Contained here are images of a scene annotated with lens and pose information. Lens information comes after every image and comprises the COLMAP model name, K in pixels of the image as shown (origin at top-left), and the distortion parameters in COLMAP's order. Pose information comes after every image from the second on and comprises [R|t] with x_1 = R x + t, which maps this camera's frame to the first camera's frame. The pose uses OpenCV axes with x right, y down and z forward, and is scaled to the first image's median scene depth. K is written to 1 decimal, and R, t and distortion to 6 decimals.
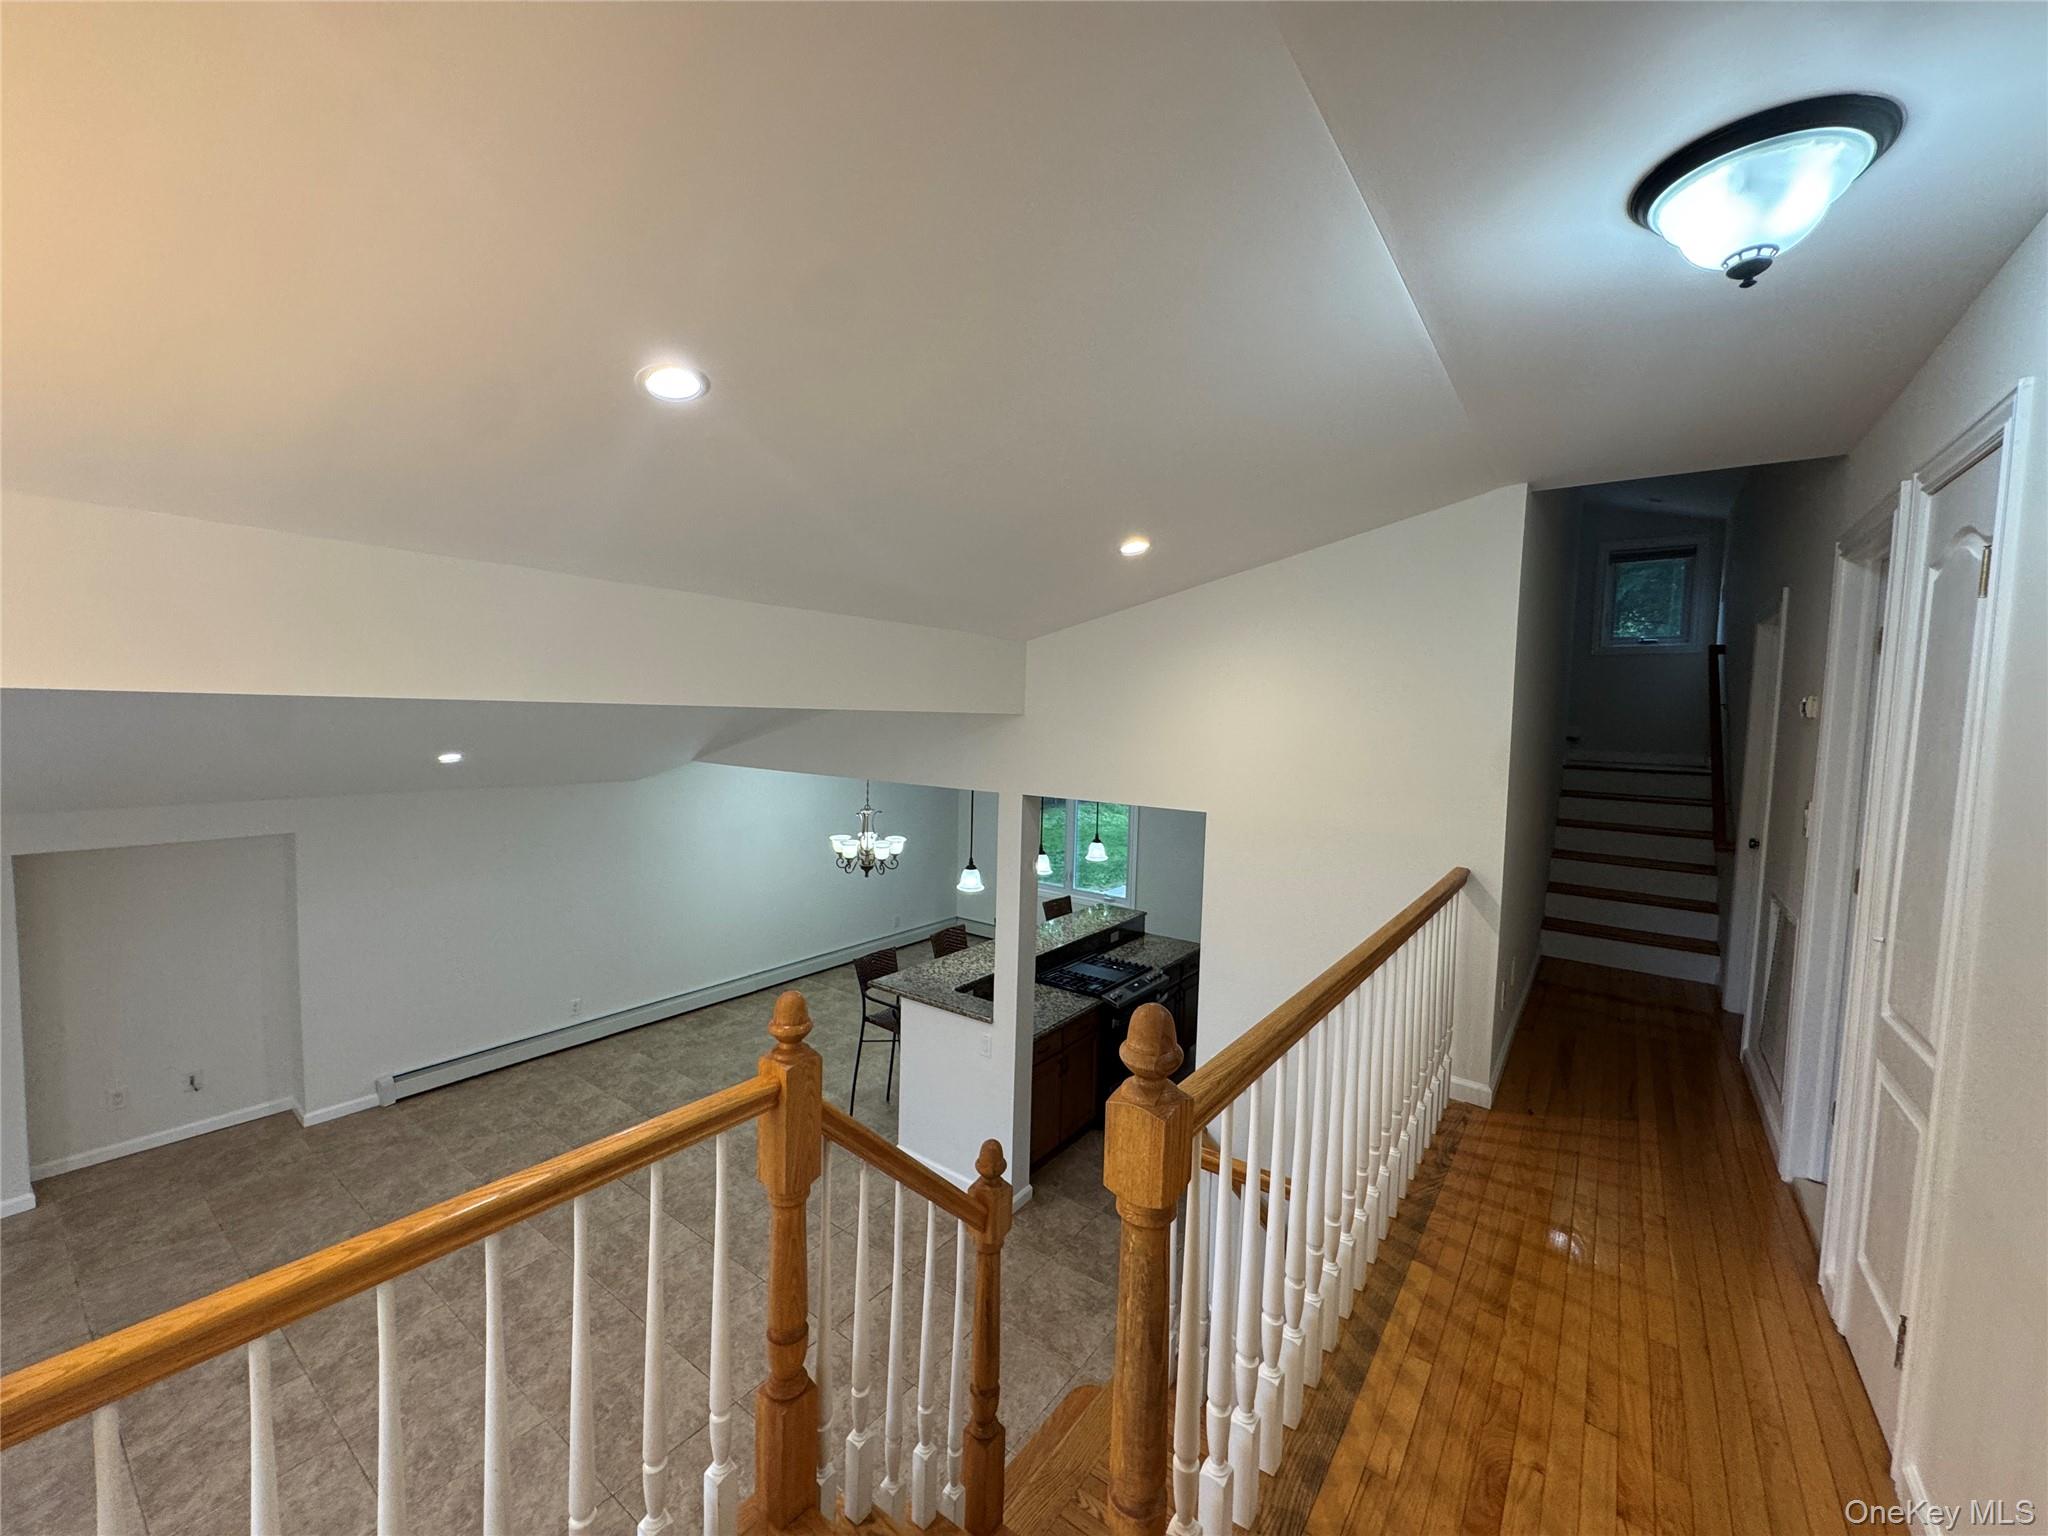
lens RADIAL K [[819.2, 0, 1021.9], [0, 819.2, 763.4], [0, 0, 1]] dist [-0.003395, 0.000117]
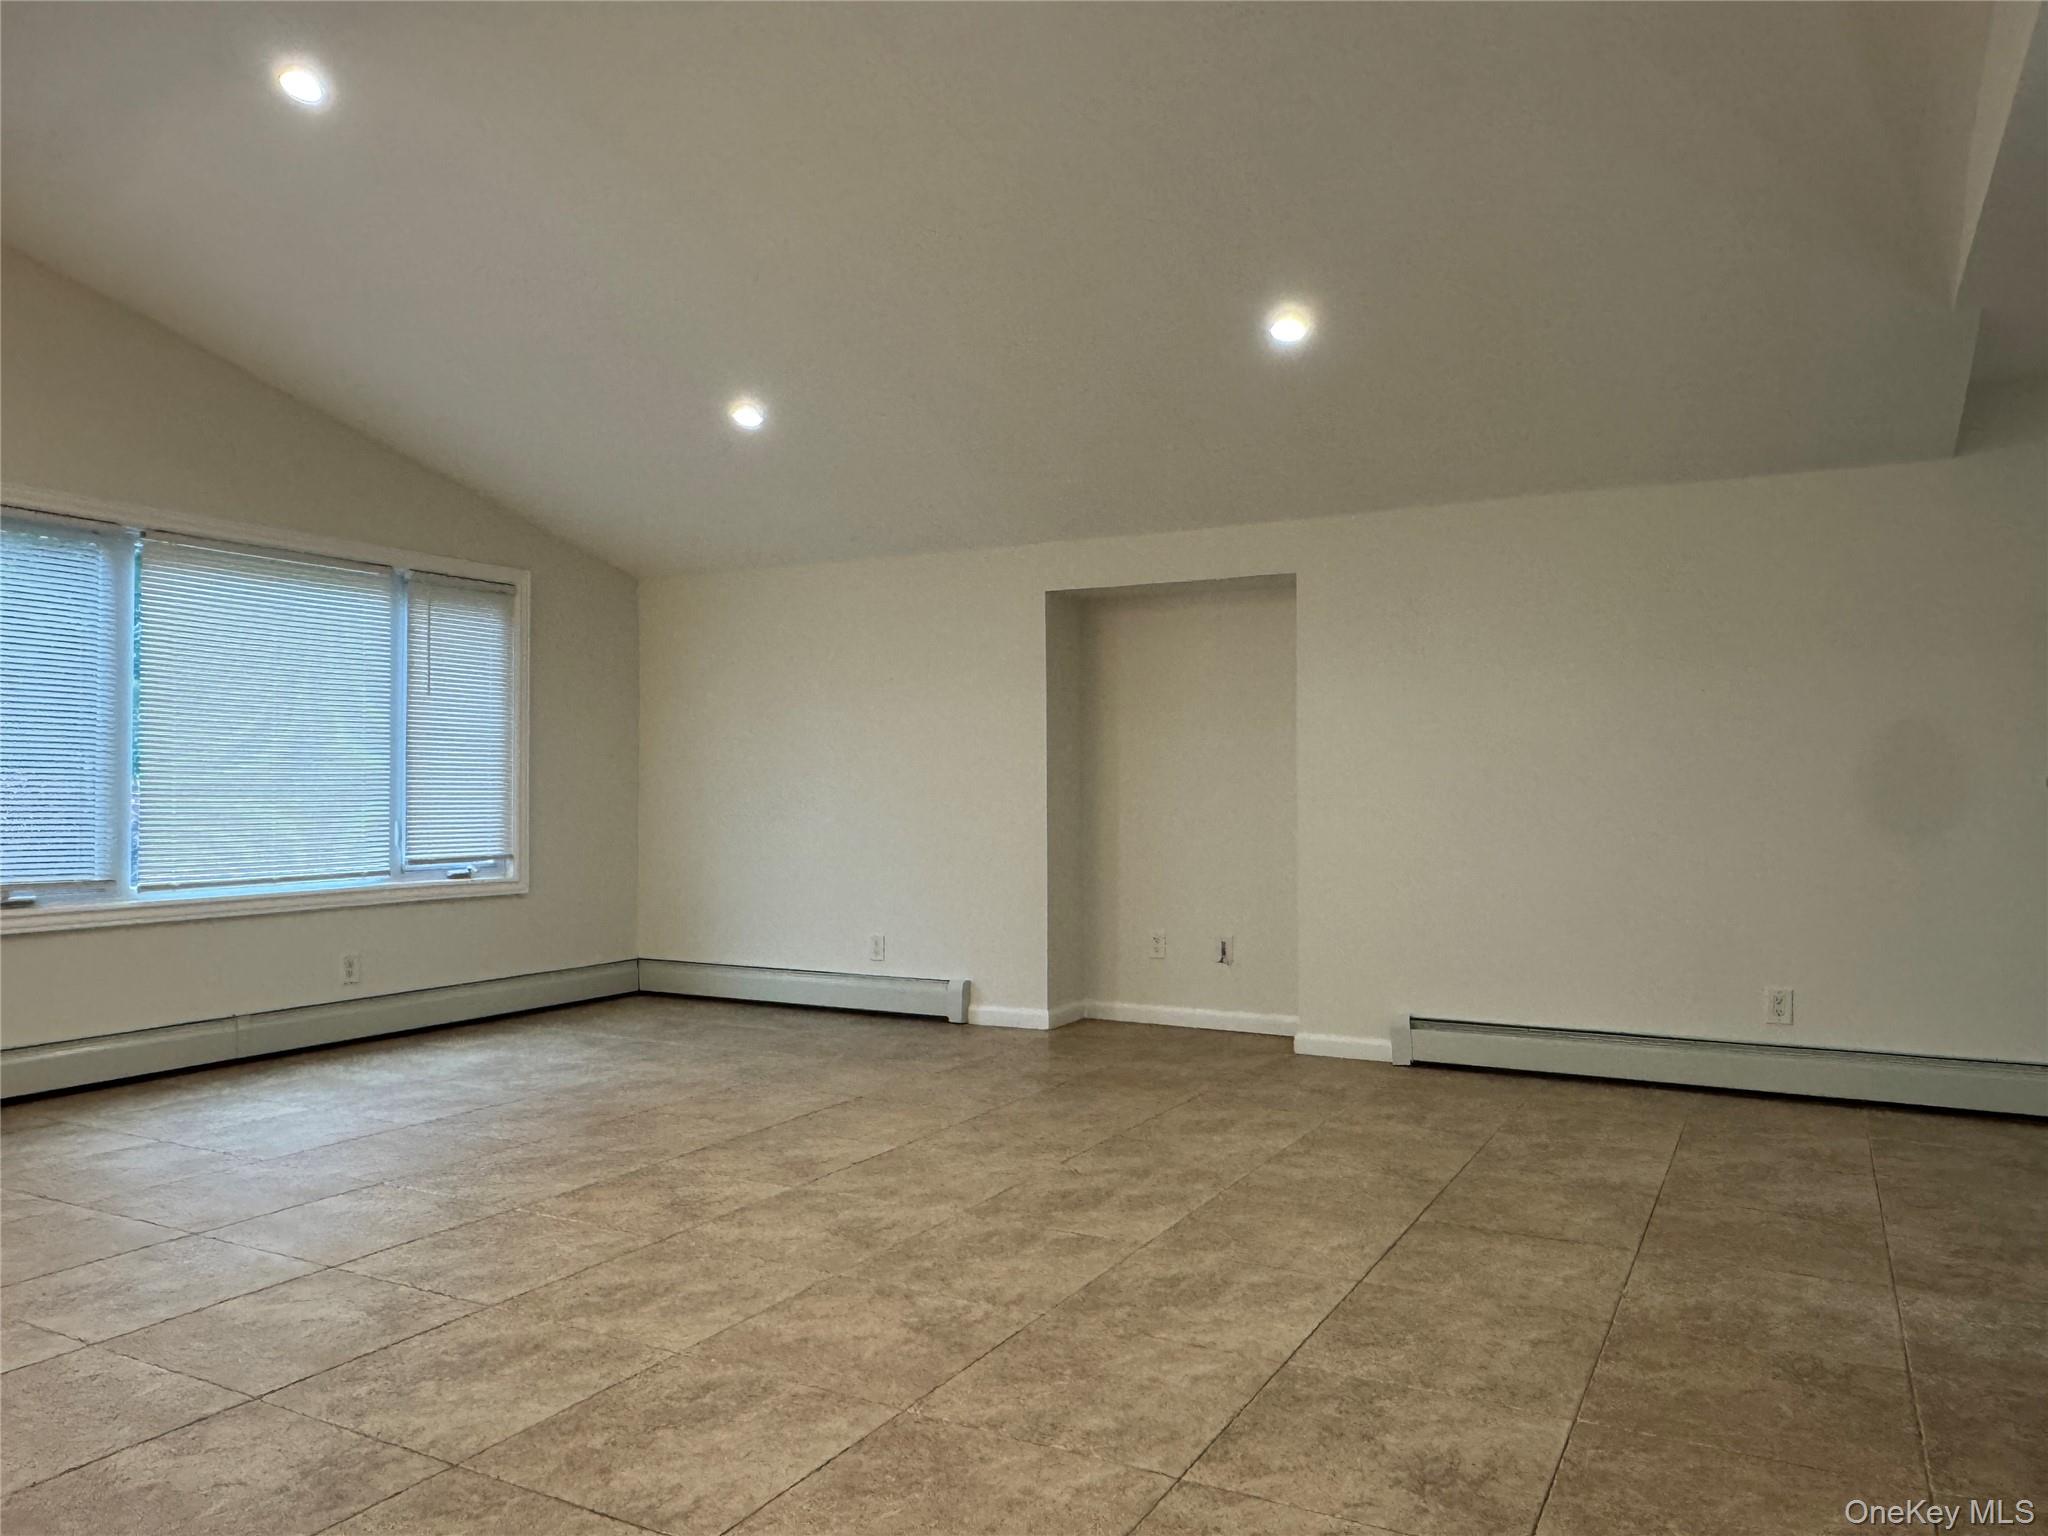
lens RADIAL K [[1432.2, 0, 1027.2], [0, 1432.2, 777.9], [0, 0, 1]] dist [-0.003607, 0.004165]
pose [[0.133222, -0.034490, -0.990486, 0.159283], [-0.055838, 0.997546, -0.042246, 0.274400], [0.989512, 0.060935, 0.130969, 0.599781]]
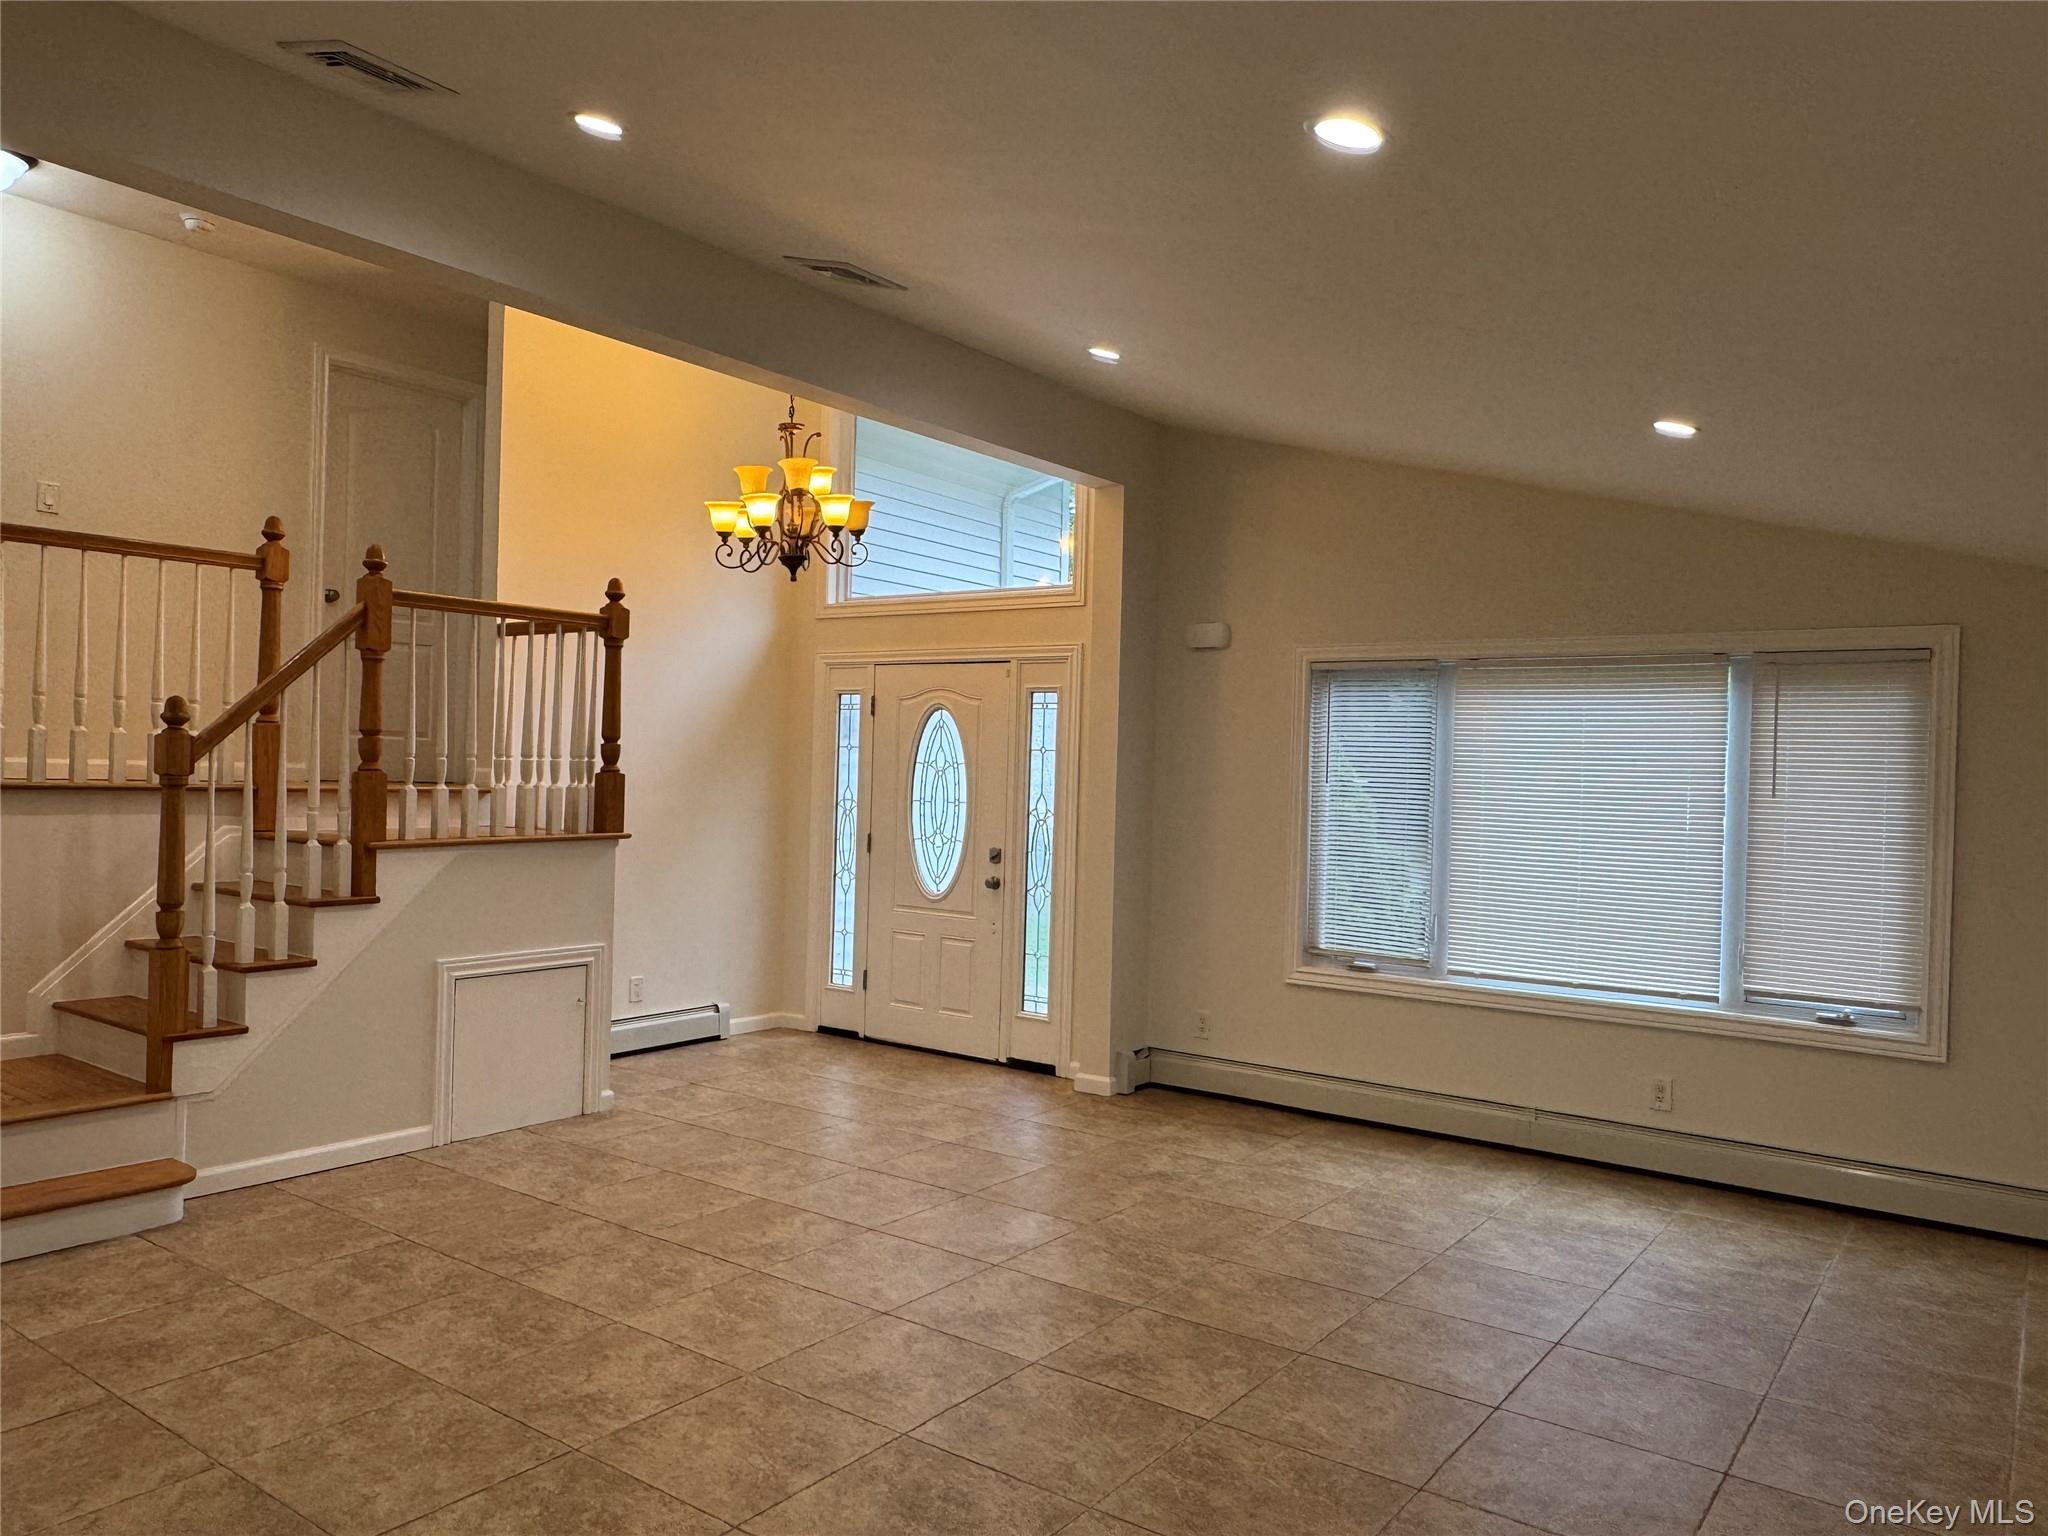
lens RADIAL K [[1432.2, 0, 1022.4], [0, 1432.2, 765.0], [0, 0, 1]] dist [-0.003607, 0.004165]
pose [[-0.998485, -0.054899, -0.003644, -0.498567], [-0.055018, 0.996824, 0.057580, 0.141946], [0.000471, 0.057694, -0.998334, 1.209988]]
